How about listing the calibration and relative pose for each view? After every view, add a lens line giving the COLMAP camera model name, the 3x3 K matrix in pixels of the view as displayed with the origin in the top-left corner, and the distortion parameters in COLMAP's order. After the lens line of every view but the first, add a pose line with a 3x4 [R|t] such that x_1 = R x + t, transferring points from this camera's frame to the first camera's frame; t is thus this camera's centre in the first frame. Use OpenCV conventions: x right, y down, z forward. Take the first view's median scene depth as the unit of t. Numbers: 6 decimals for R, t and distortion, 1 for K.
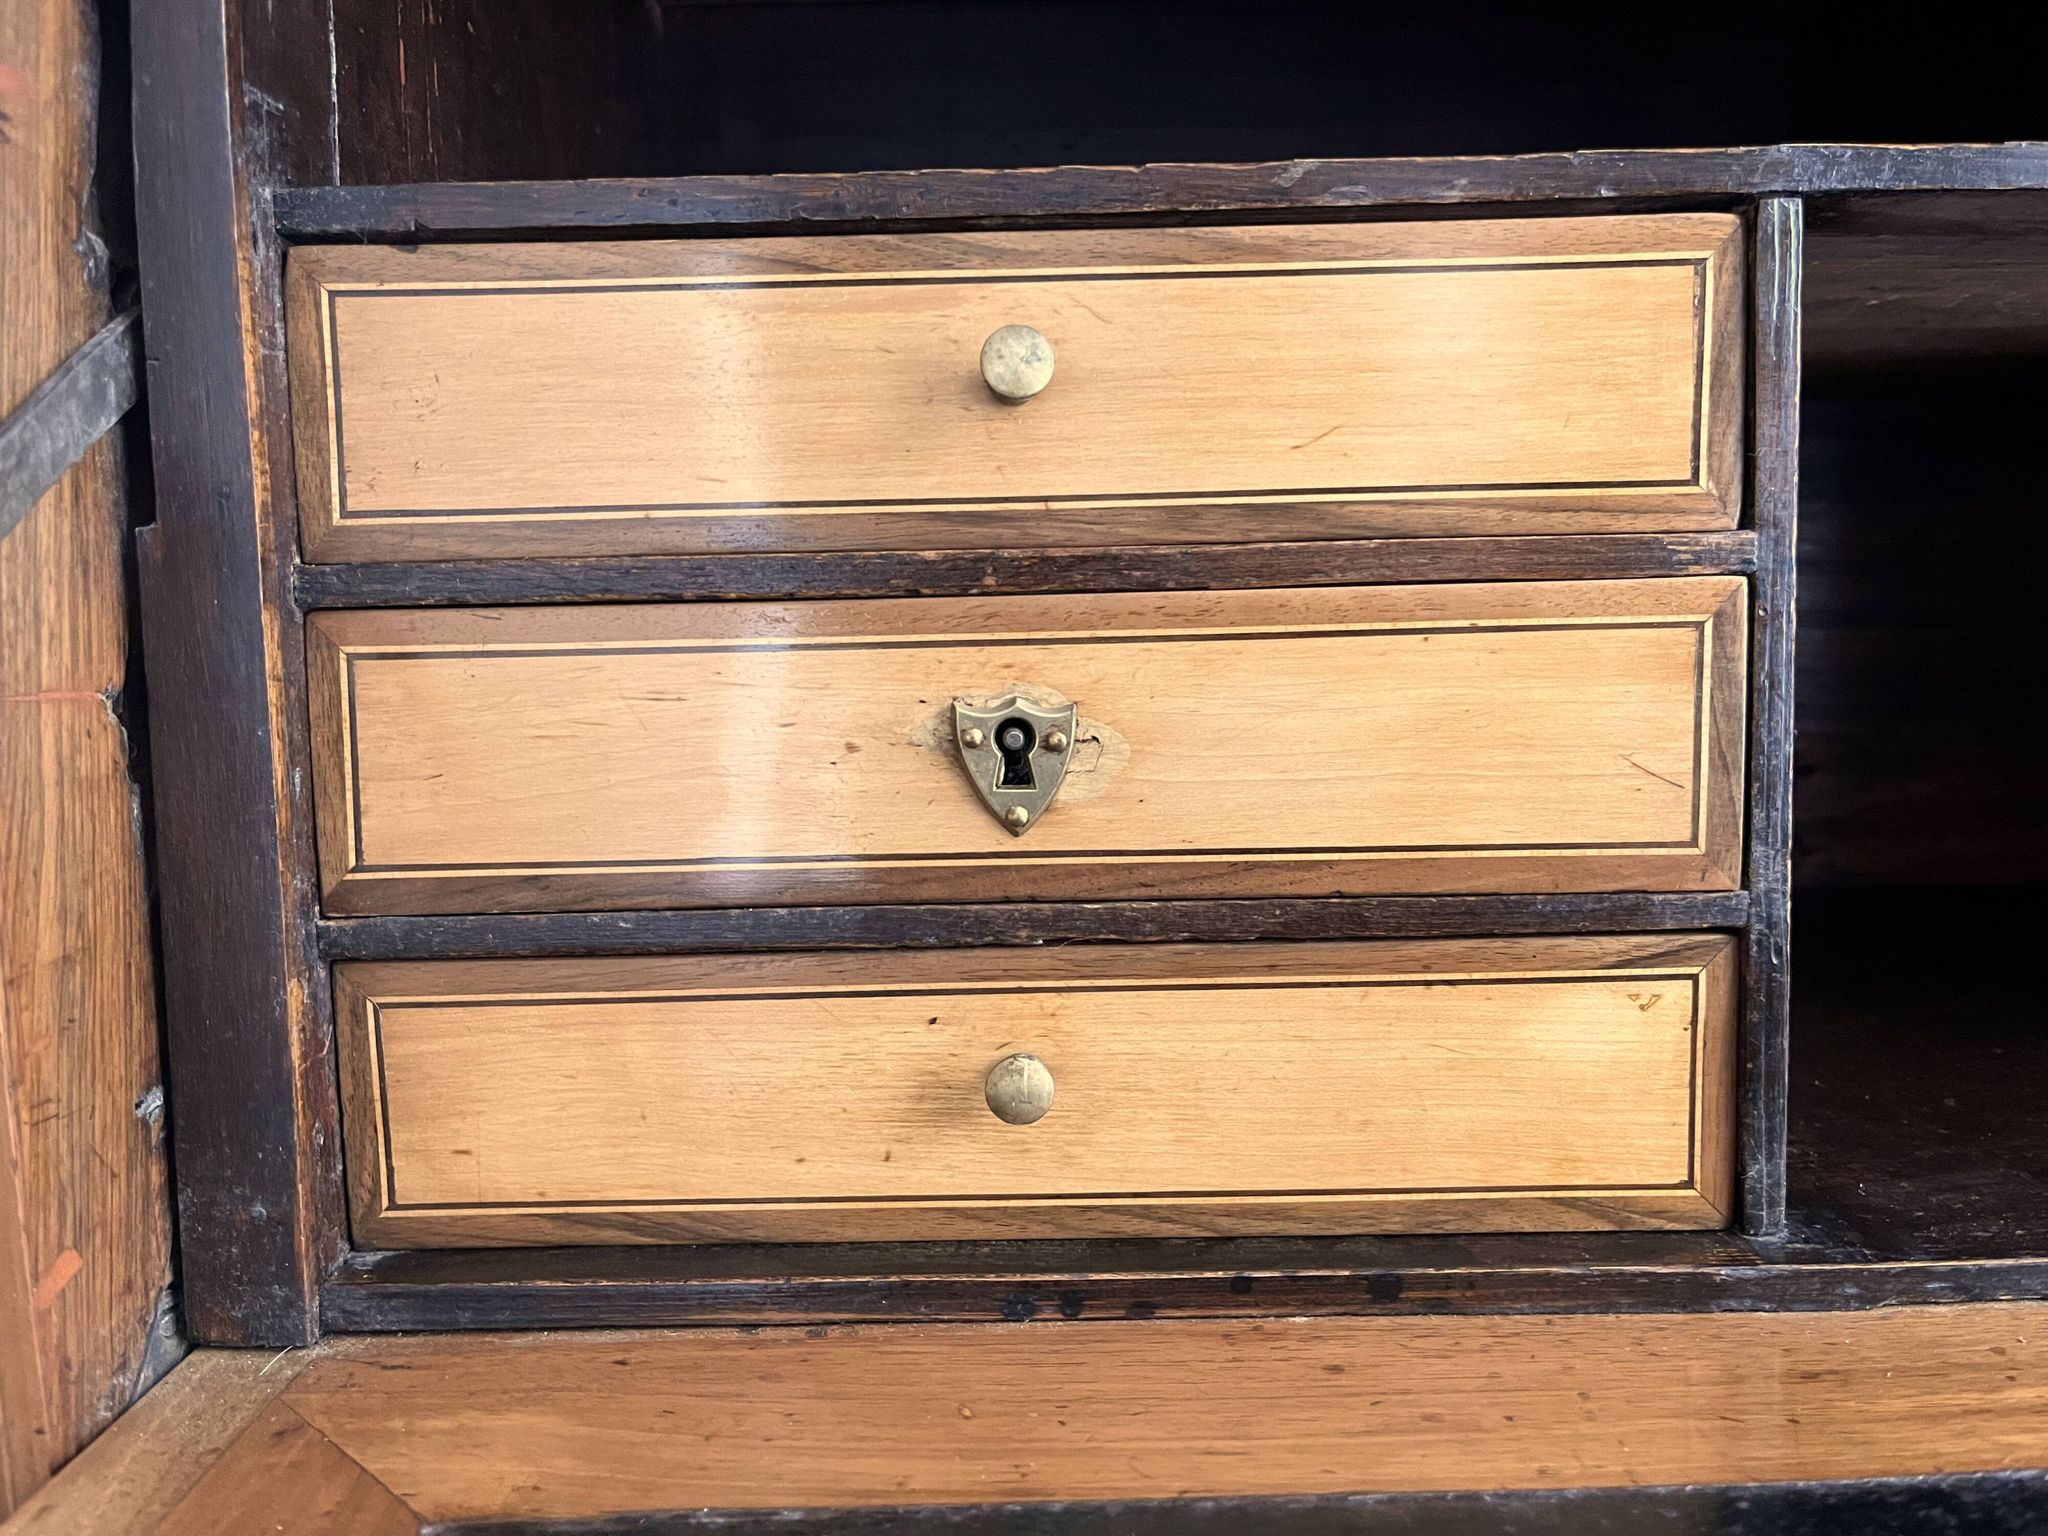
lens RADIAL K [[1564.0, 0, 1030.3], [0, 1564.0, 742.2], [0, 0, 1]] dist [0.076962, -0.122532]
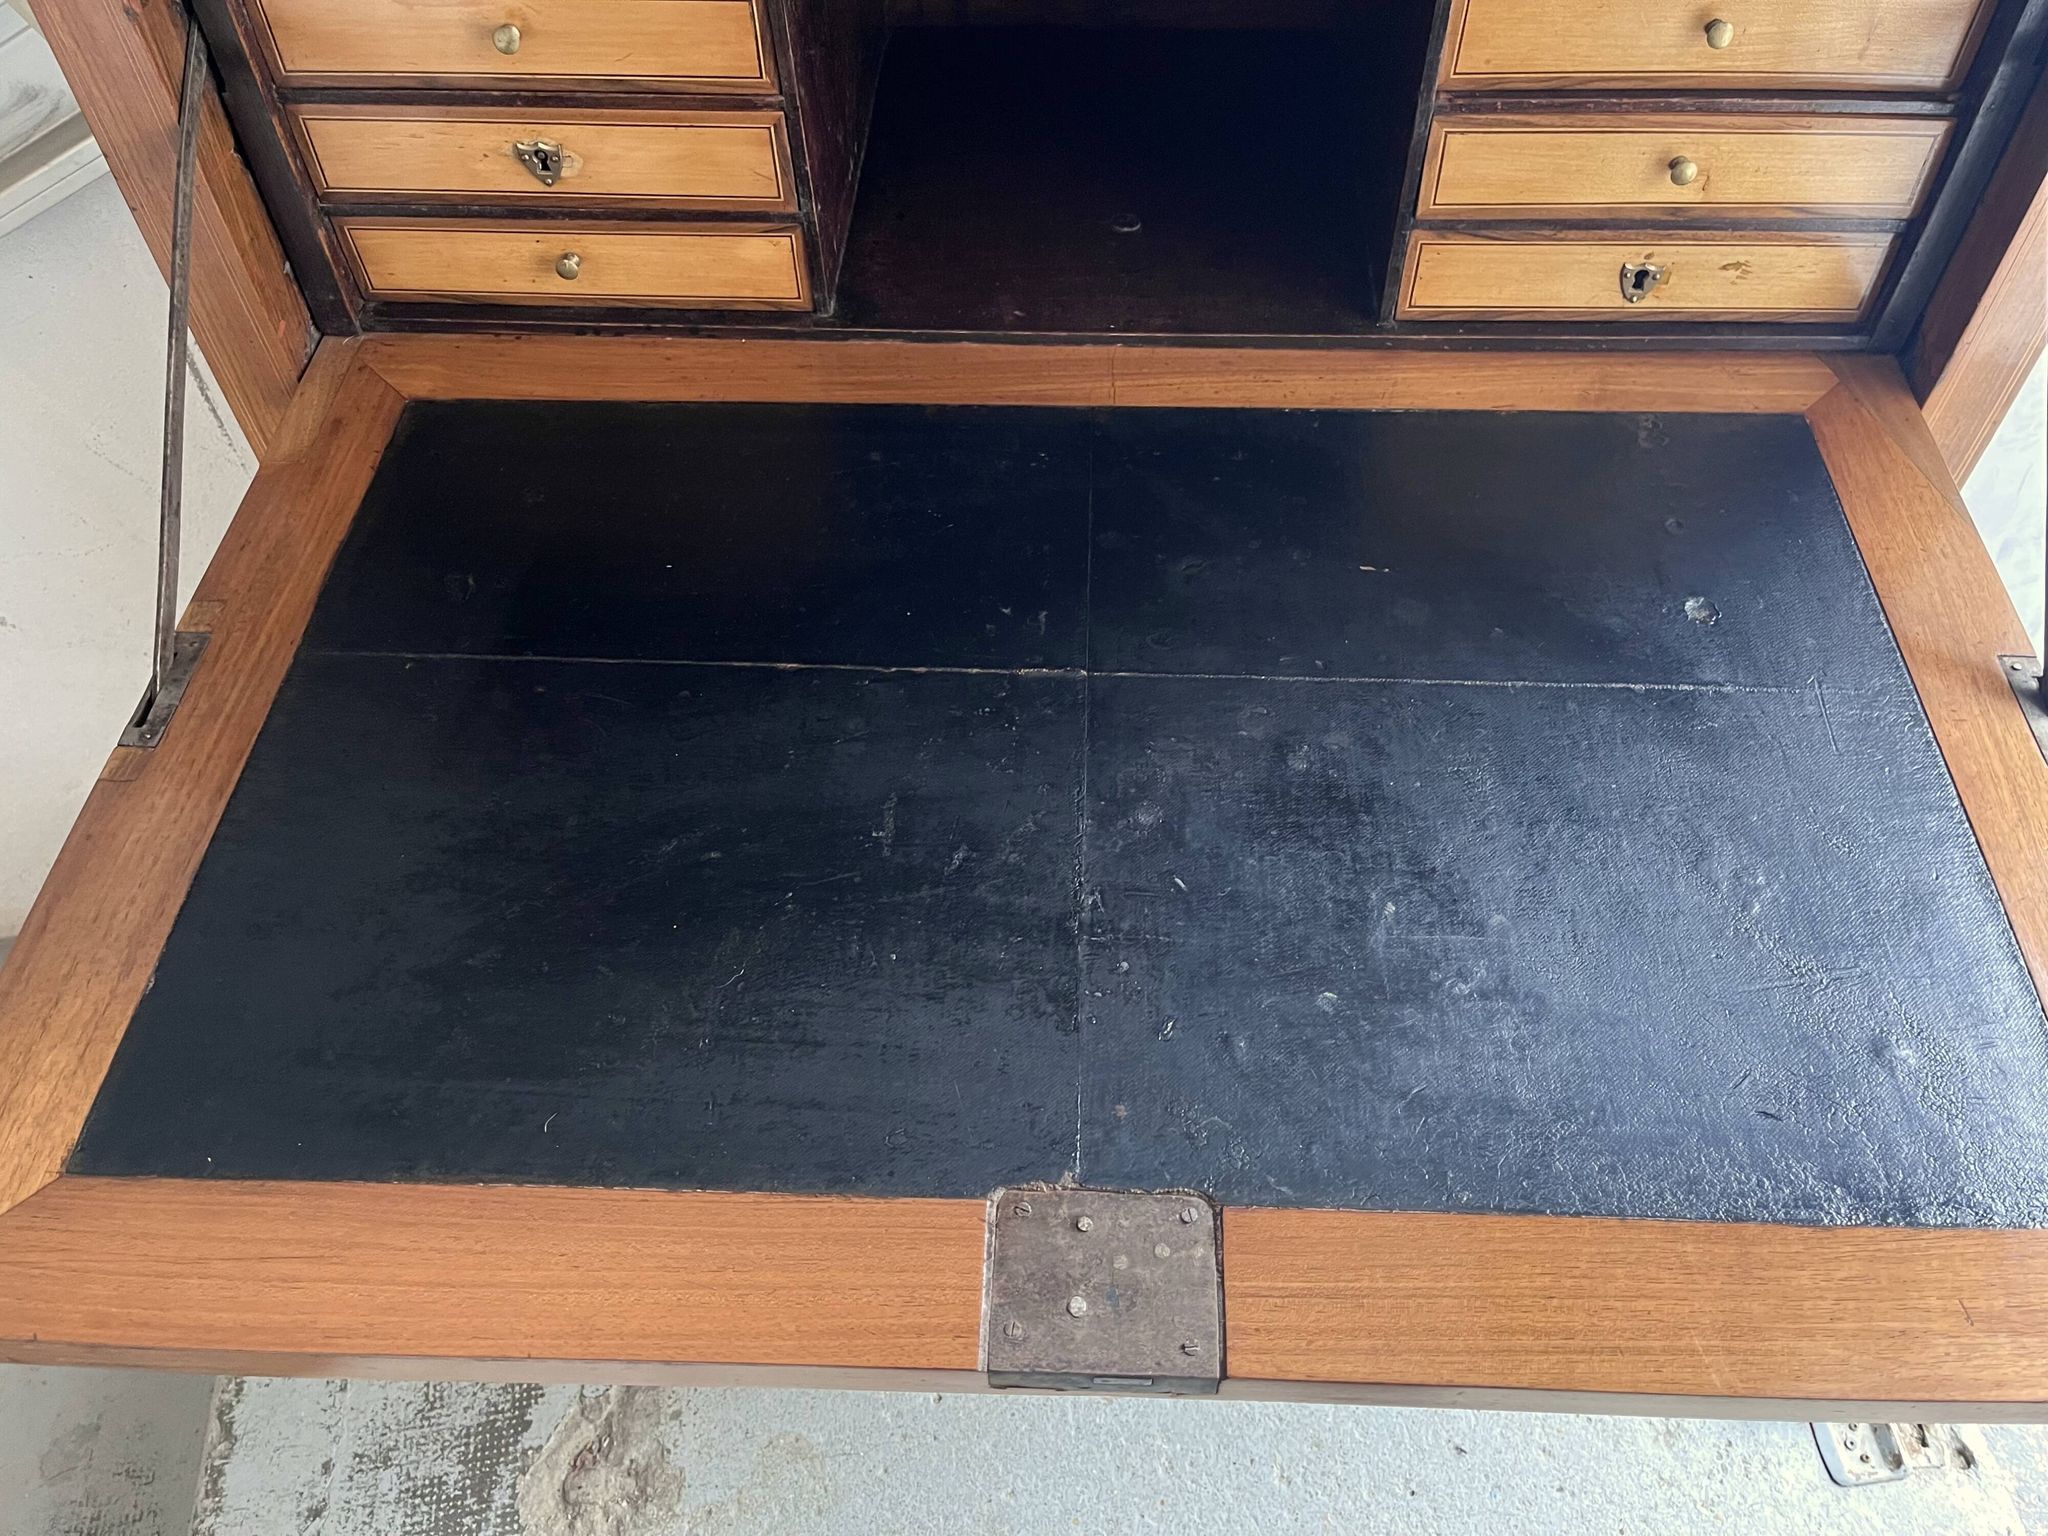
lens RADIAL K [[1564.0, 0, 1030.3], [0, 1564.0, 742.2], [0, 0, 1]] dist [0.076962, -0.122532]
pose [[0.999551, 0.027709, -0.011423, 0.947217], [-0.011282, 0.700964, 0.713107, -1.324018], [0.027767, -0.712658, 0.700962, -1.769157]]
